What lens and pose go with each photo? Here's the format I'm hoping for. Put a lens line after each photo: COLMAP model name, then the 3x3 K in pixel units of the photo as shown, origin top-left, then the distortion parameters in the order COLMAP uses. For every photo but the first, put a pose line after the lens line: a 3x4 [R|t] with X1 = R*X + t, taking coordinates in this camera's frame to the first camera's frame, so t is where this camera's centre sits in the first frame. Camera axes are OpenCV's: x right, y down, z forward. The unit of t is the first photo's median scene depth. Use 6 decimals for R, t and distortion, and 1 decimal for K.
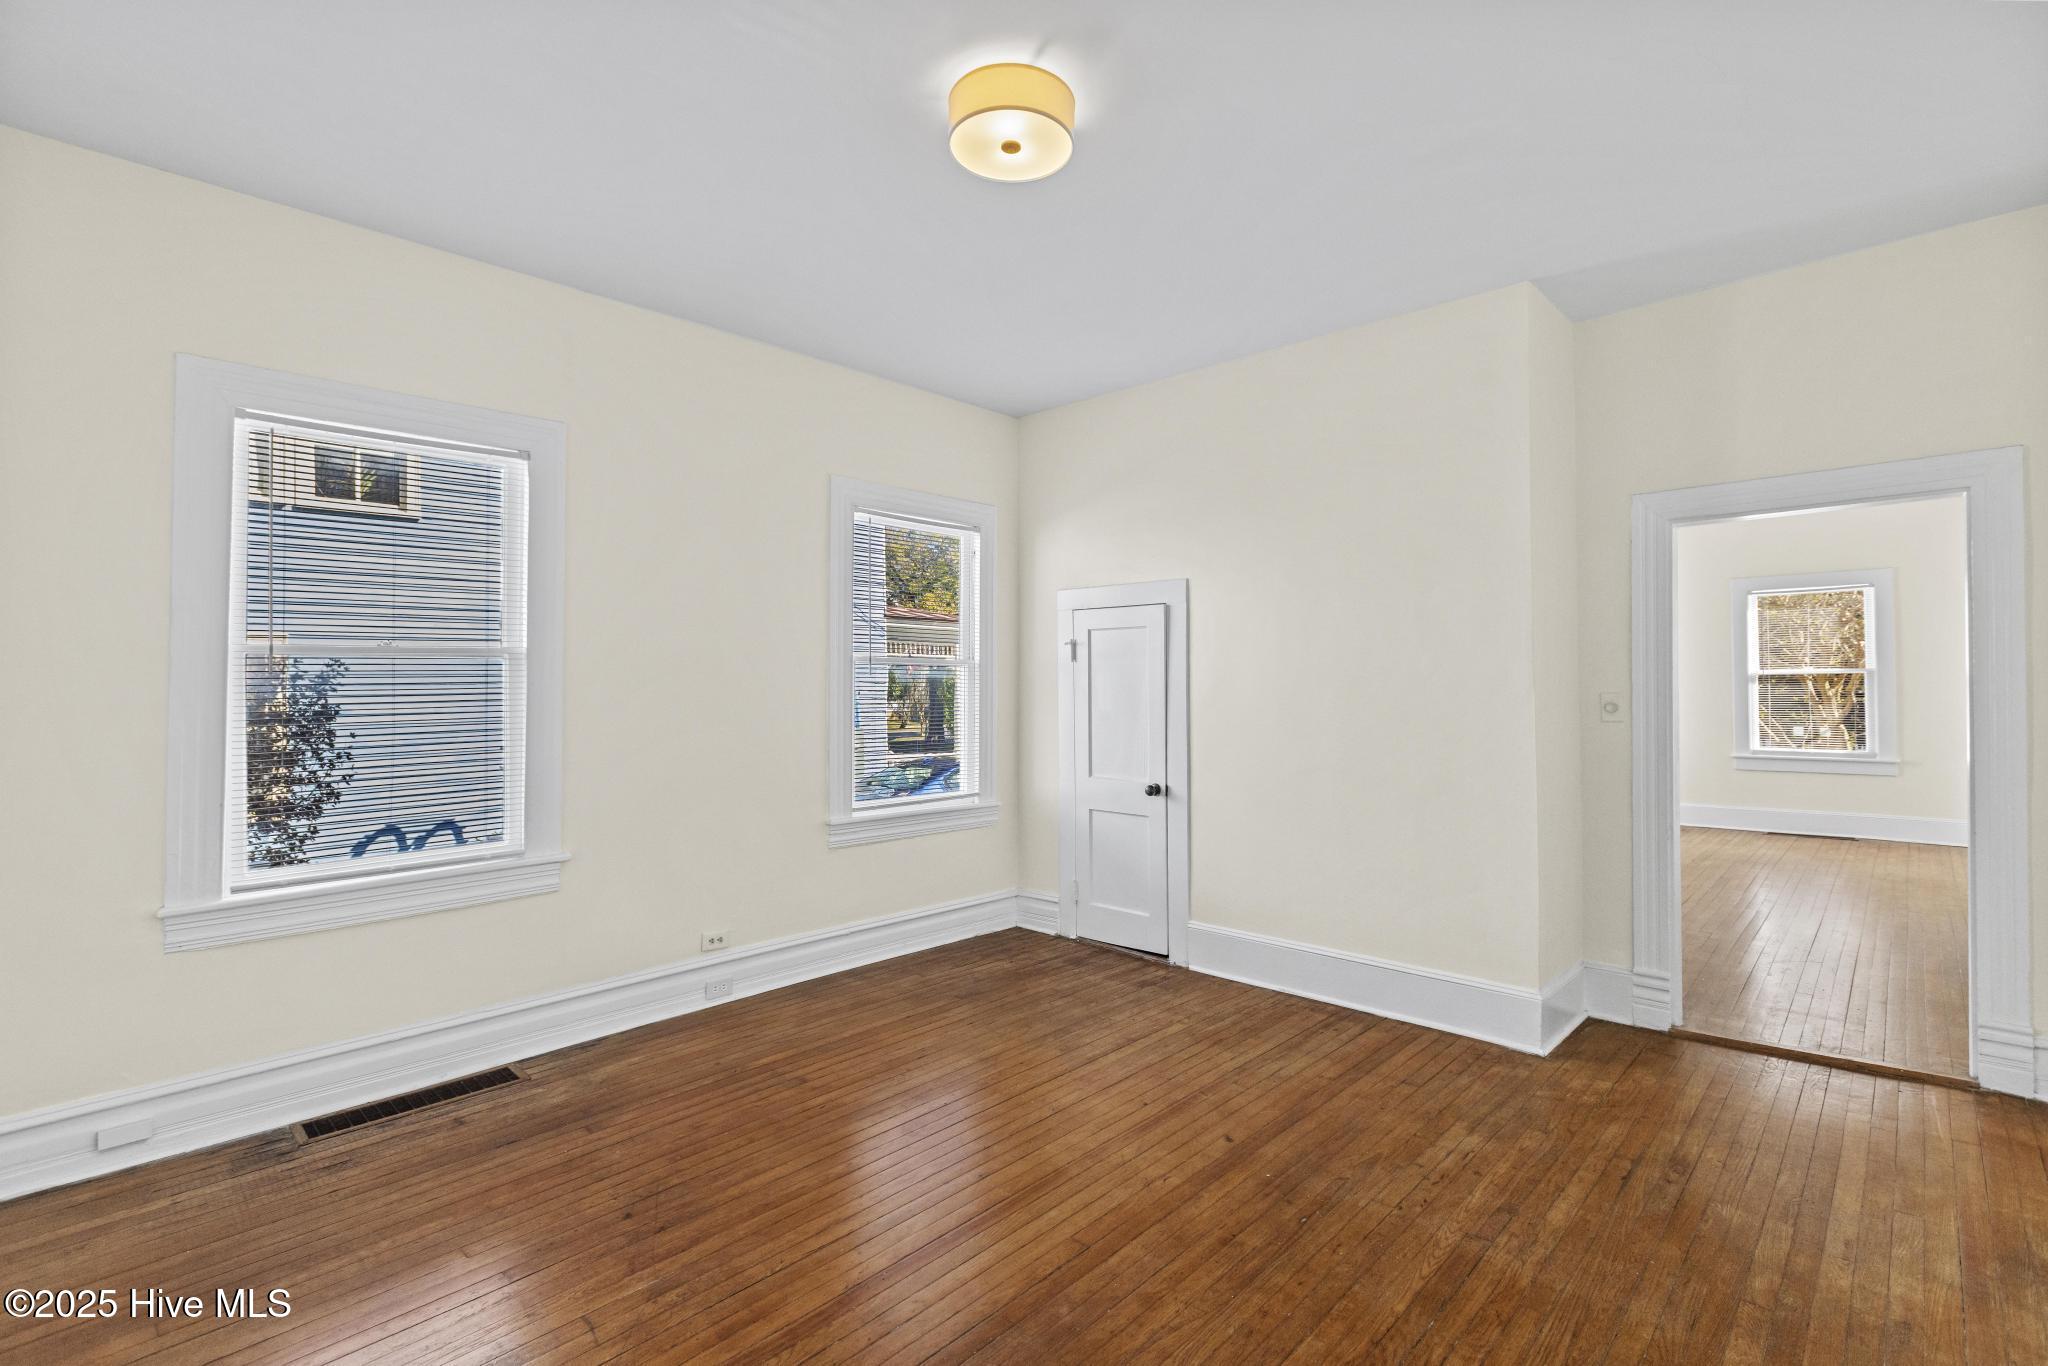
lens RADIAL K [[915.4, 0, 1026.9], [0, 915.4, 675.7], [0, 0, 1]] dist [-0.000976, -0.000989]
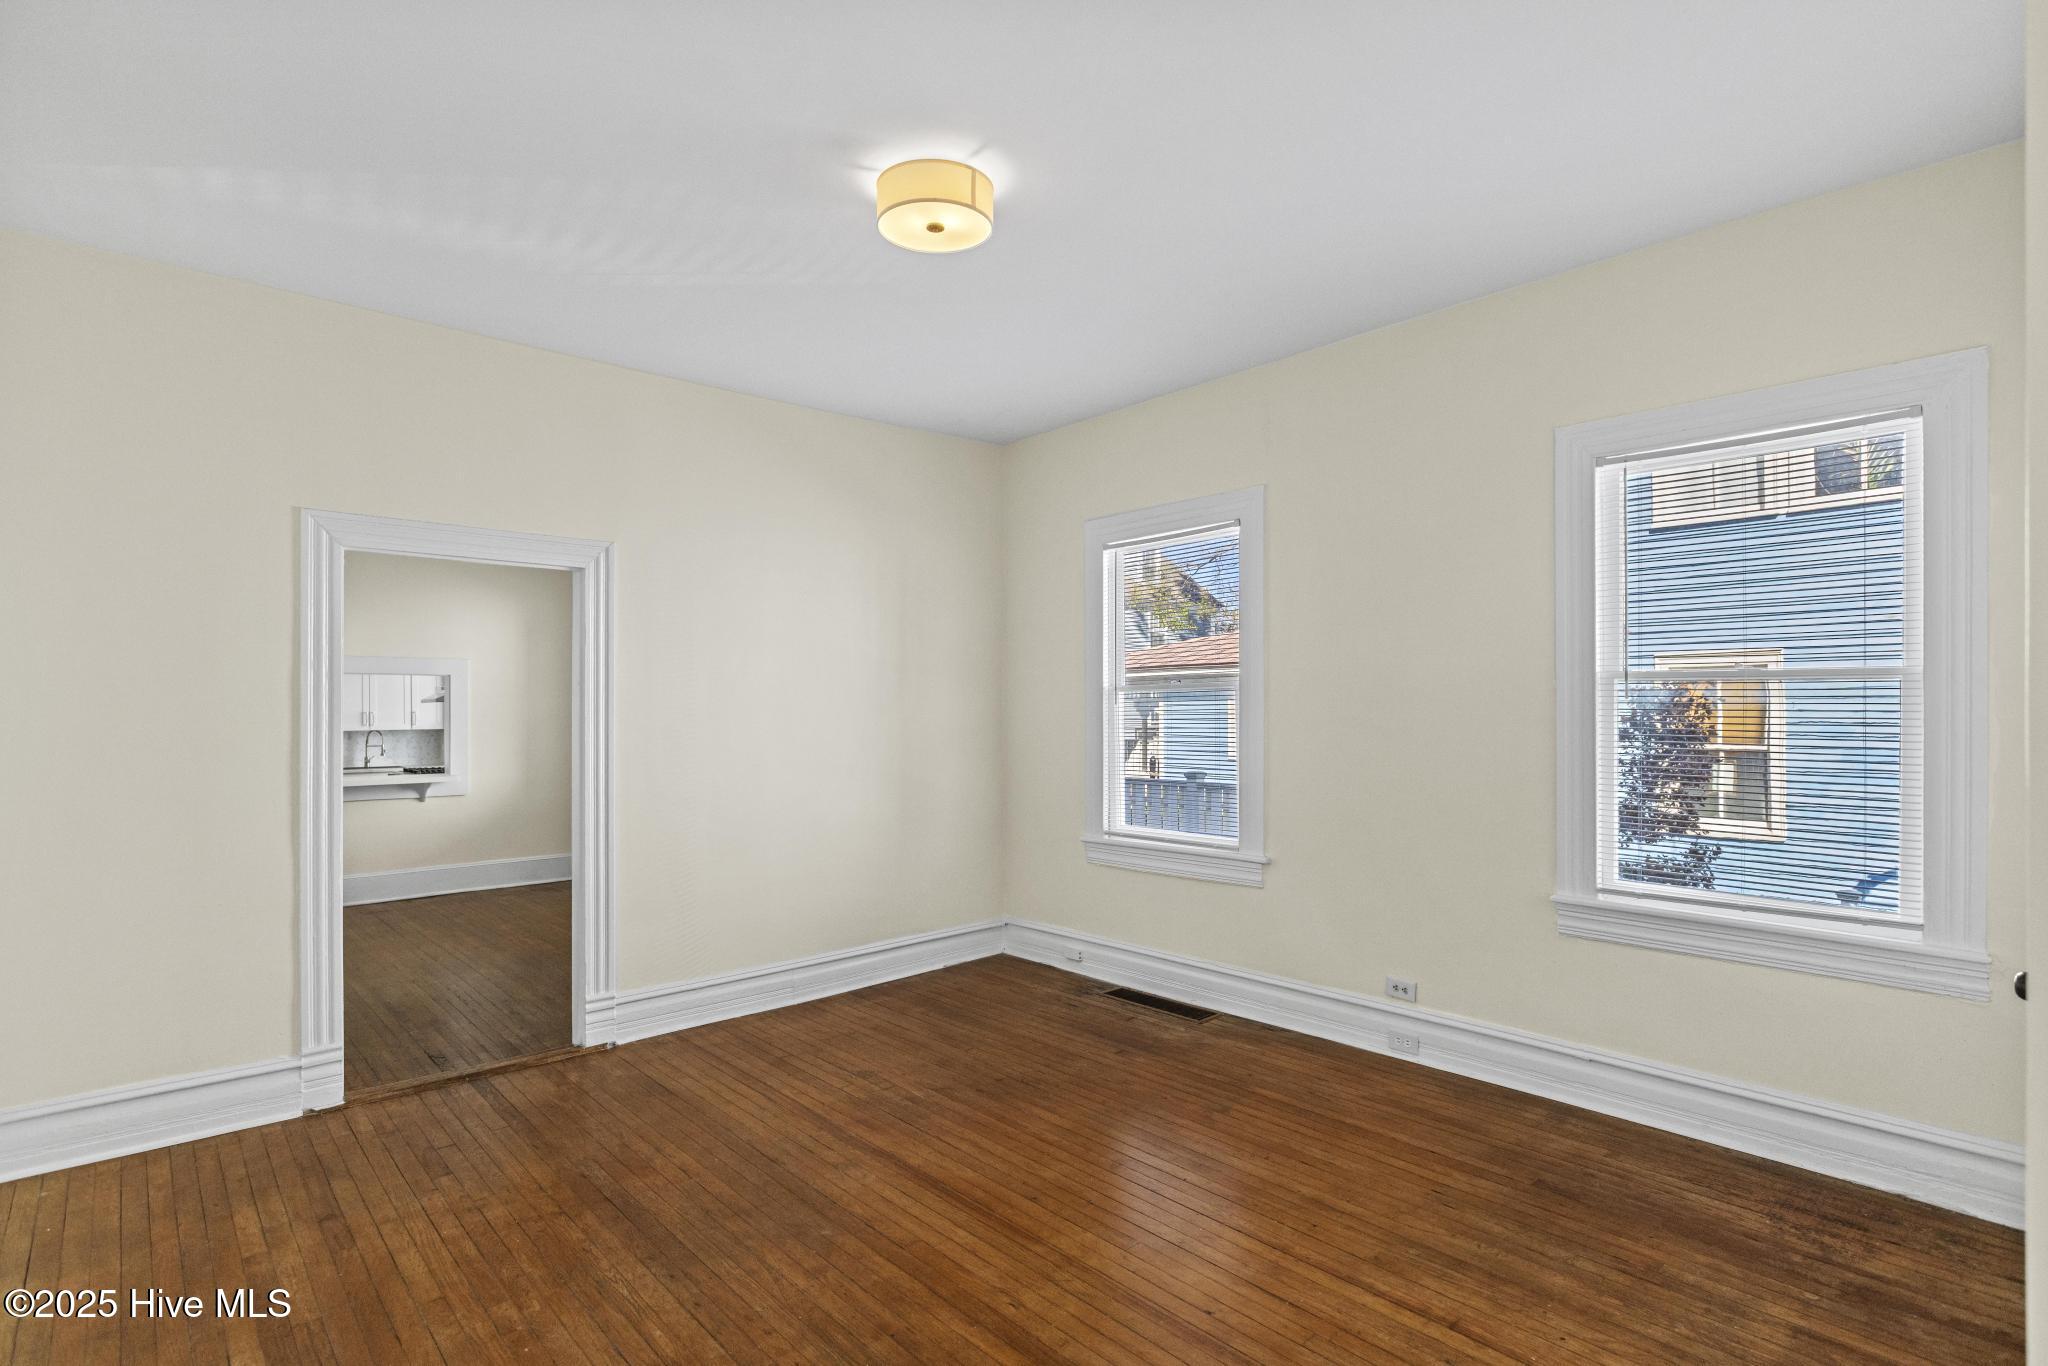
lens RADIAL K [[985.1, 0, 1020.3], [0, 985.1, 687.8], [0, 0, 1]] dist [-0.012214, -0.000433]
pose [[-0.058309, -0.013260, -0.998210, 0.786830], [0.015133, 0.999785, -0.014165, -0.008246], [0.998184, -0.015932, -0.058096, 0.786589]]
